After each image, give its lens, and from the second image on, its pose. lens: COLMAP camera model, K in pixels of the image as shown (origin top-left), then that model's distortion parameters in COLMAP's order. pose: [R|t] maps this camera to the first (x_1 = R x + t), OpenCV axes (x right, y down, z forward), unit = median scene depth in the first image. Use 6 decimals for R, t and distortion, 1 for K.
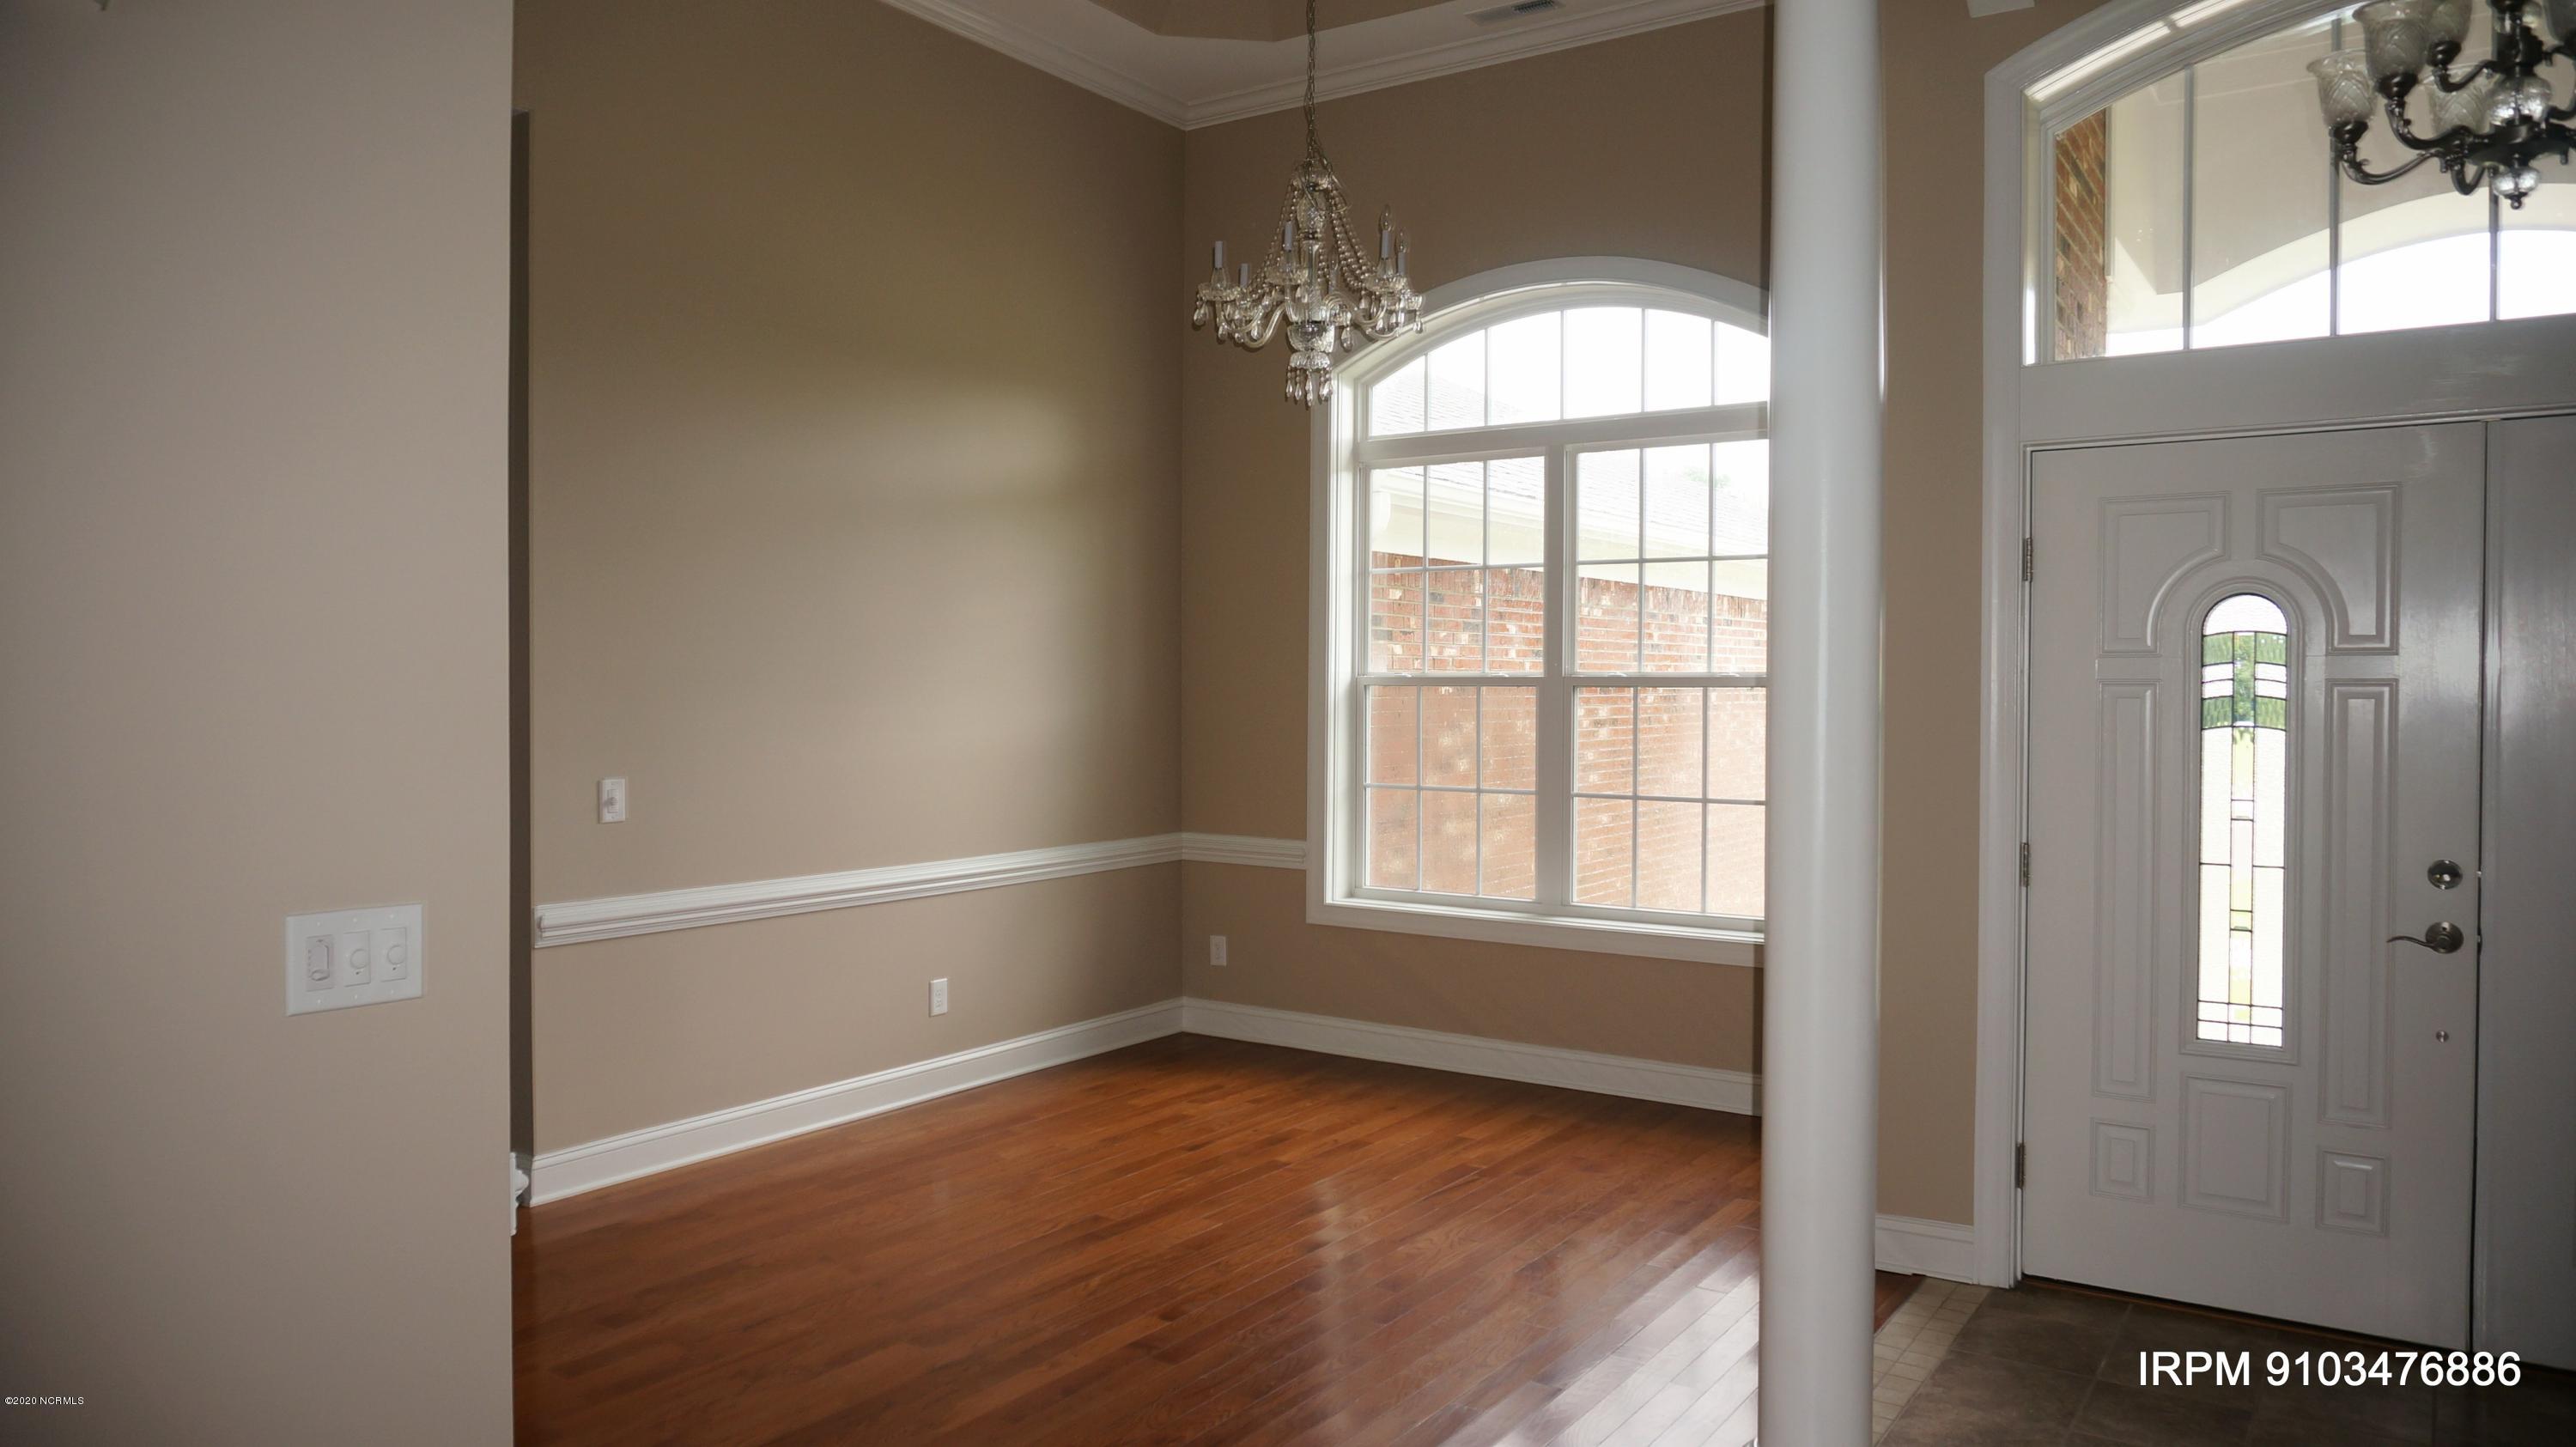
lens RADIAL K [[1736.3, 0, 1275.7], [0, 1736.3, 727.3], [0, 0, 1]] dist [-0.035850, 0.028077]
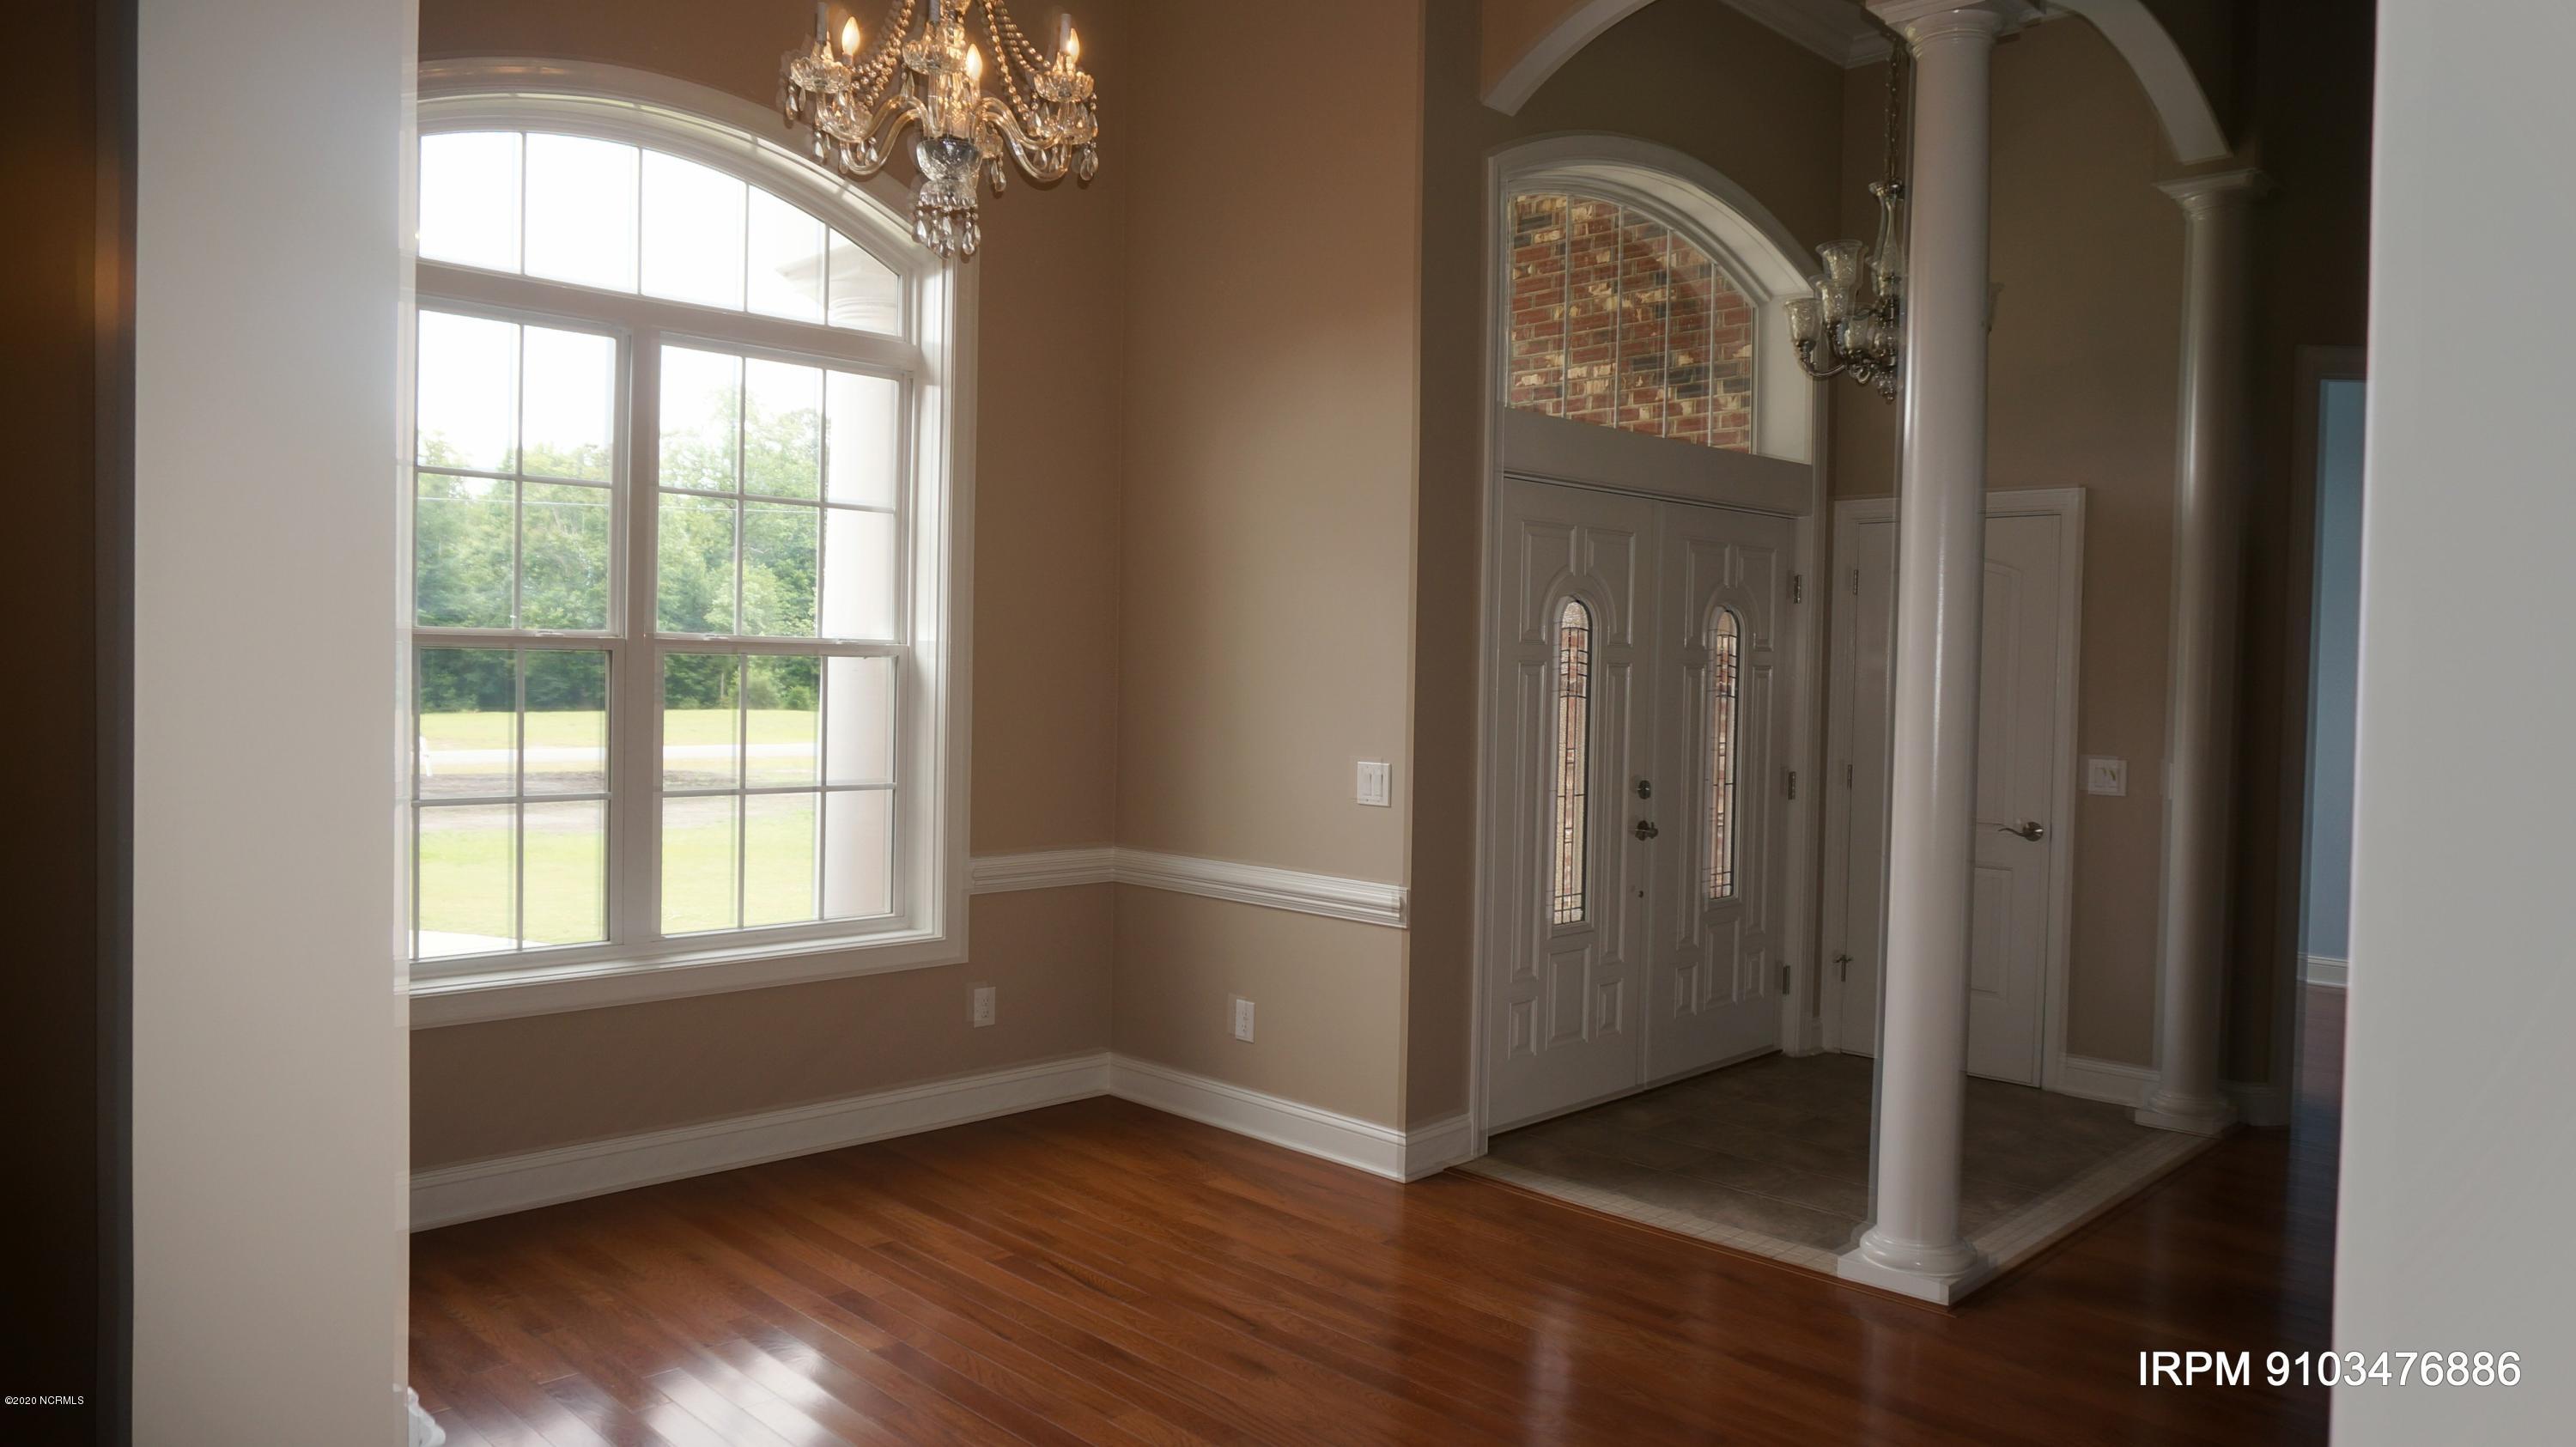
lens RADIAL K [[1753.1, 0, 1289.4], [0, 1753.1, 712.8], [0, 0, 1]] dist [-0.034086, 0.035221]
pose [[0.162905, -0.024678, 0.986333, -0.546932], [0.002720, 0.999695, 0.024563, -0.014819], [-0.986638, -0.001318, 0.162922, 0.612969]]
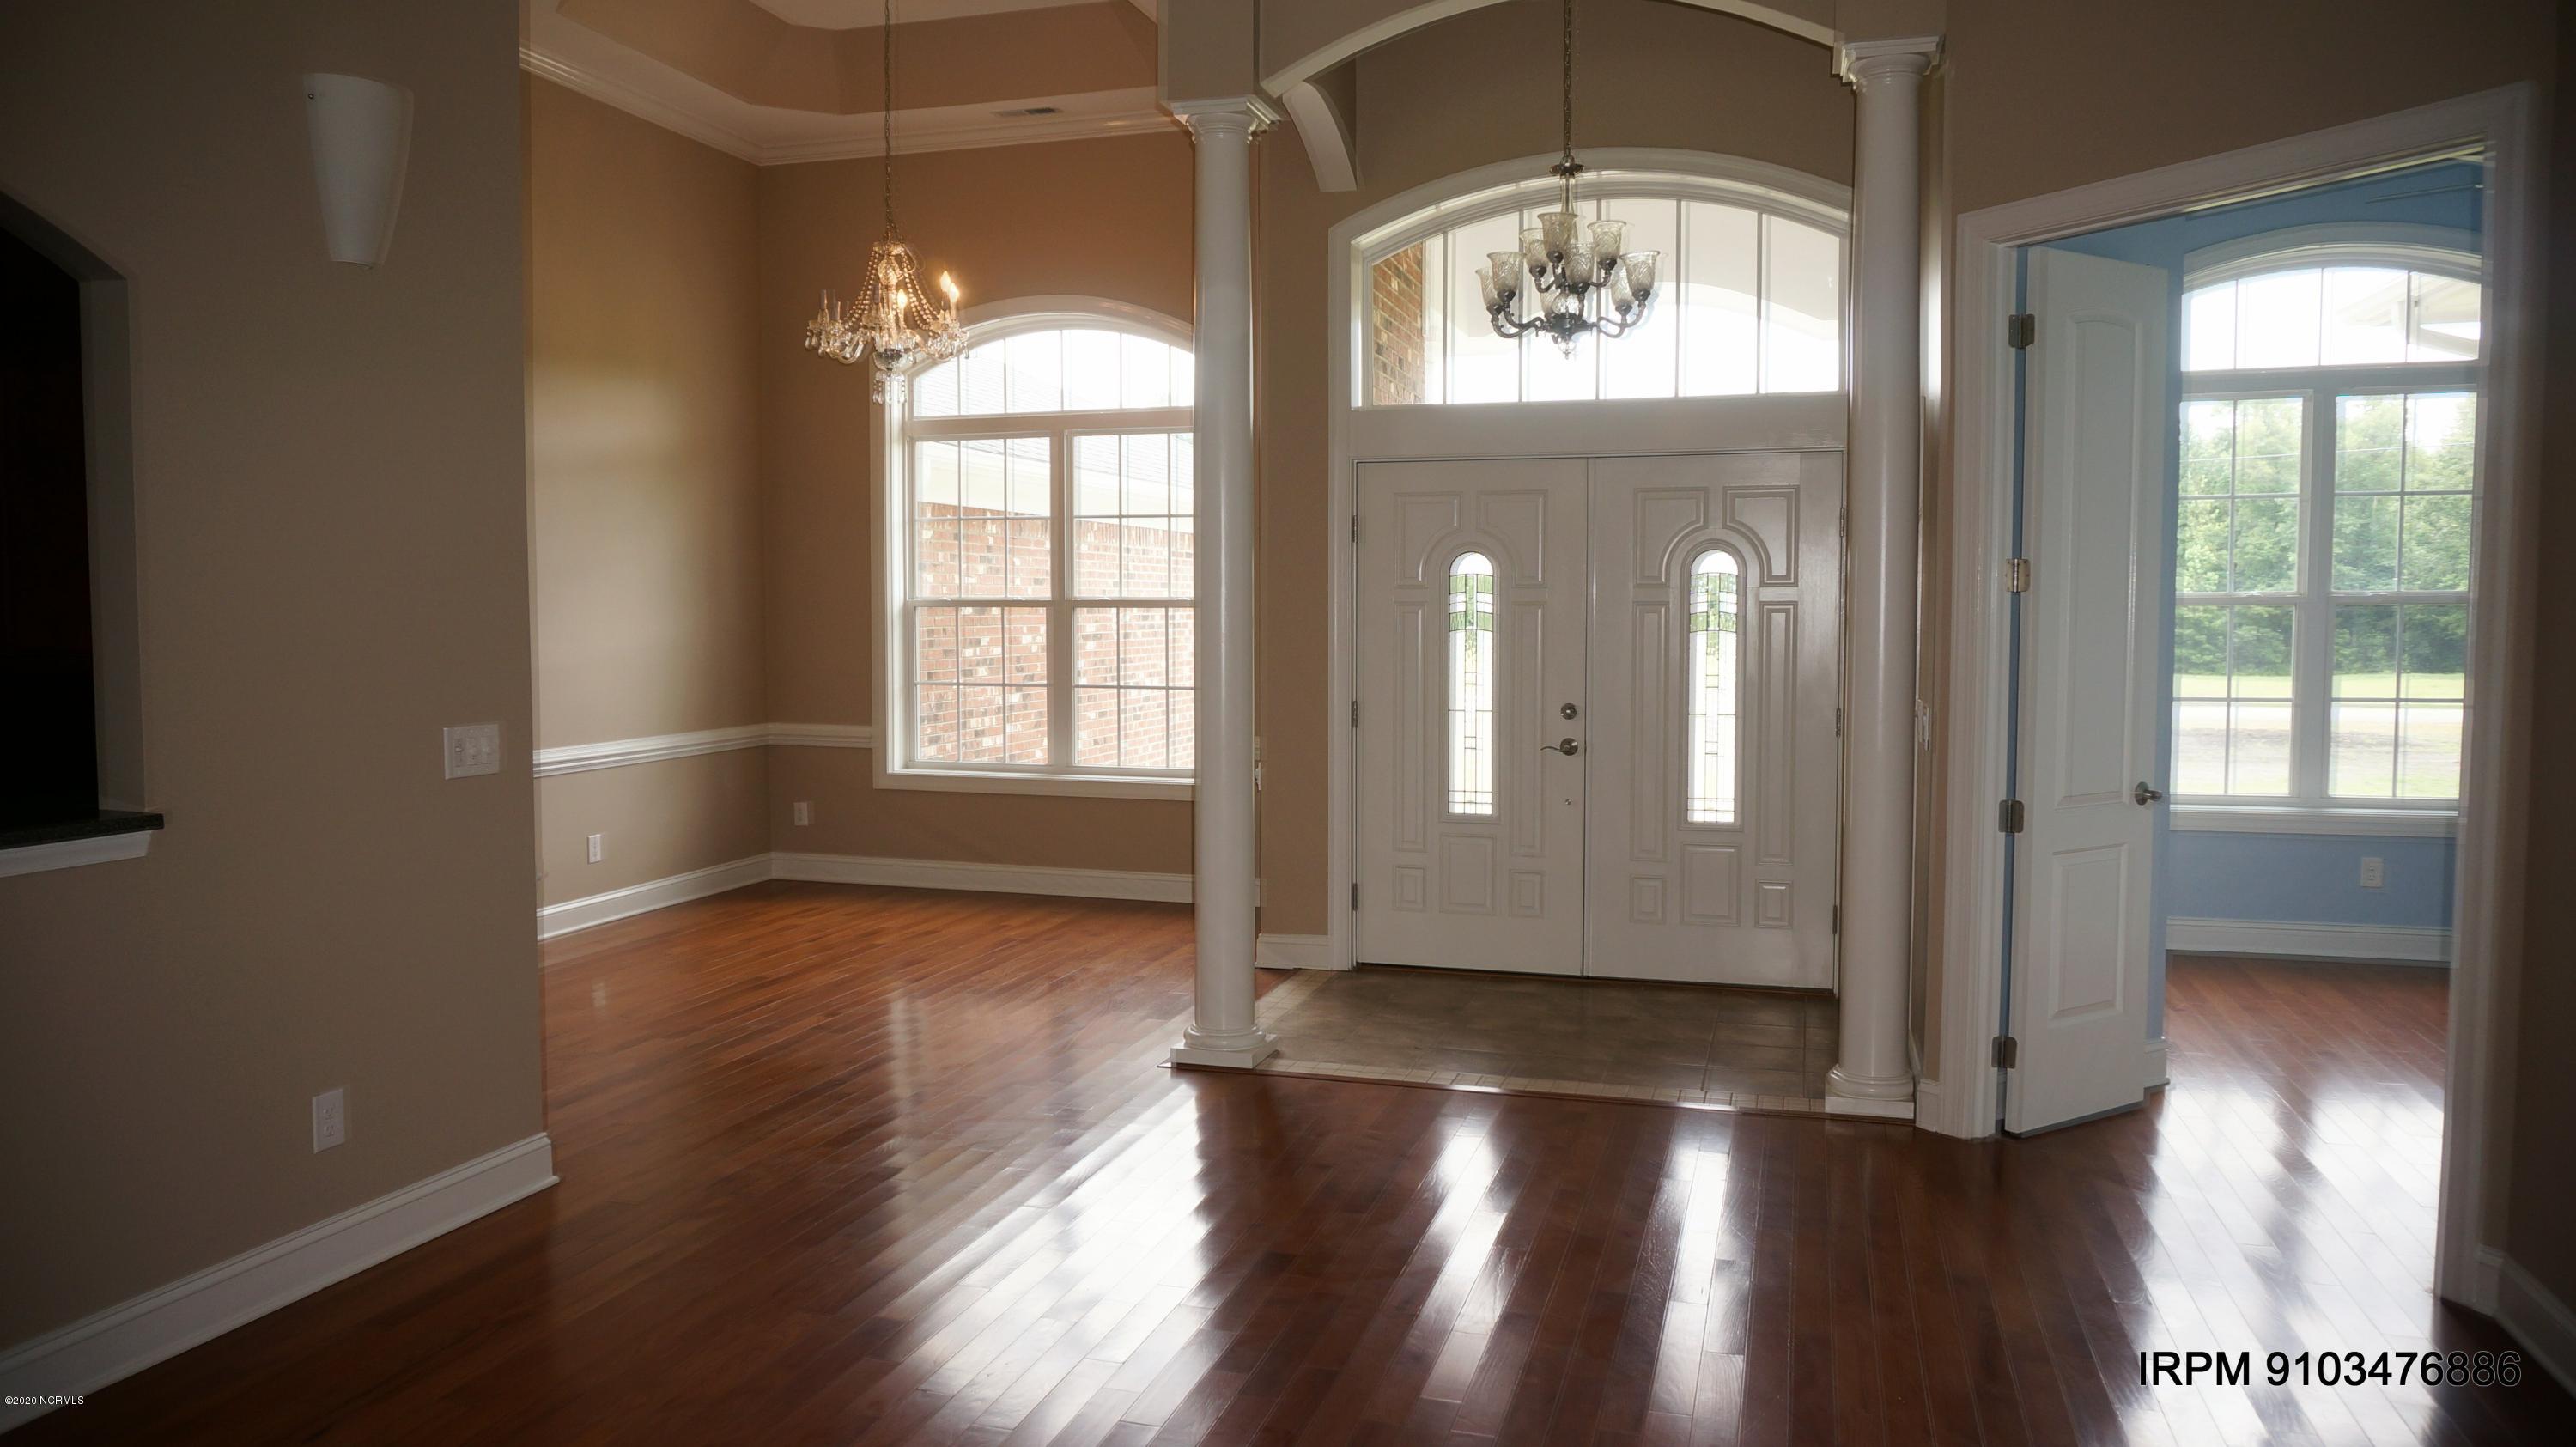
lens RADIAL K [[1753.1, 0, 1289.4], [0, 1753.1, 712.8], [0, 0, 1]] dist [-0.034086, 0.035221]
pose [[0.953695, -0.020718, 0.300062, -0.083941], [0.009655, 0.999219, 0.038306, 0.008473], [-0.300621, -0.033635, 0.953150, -0.378760]]
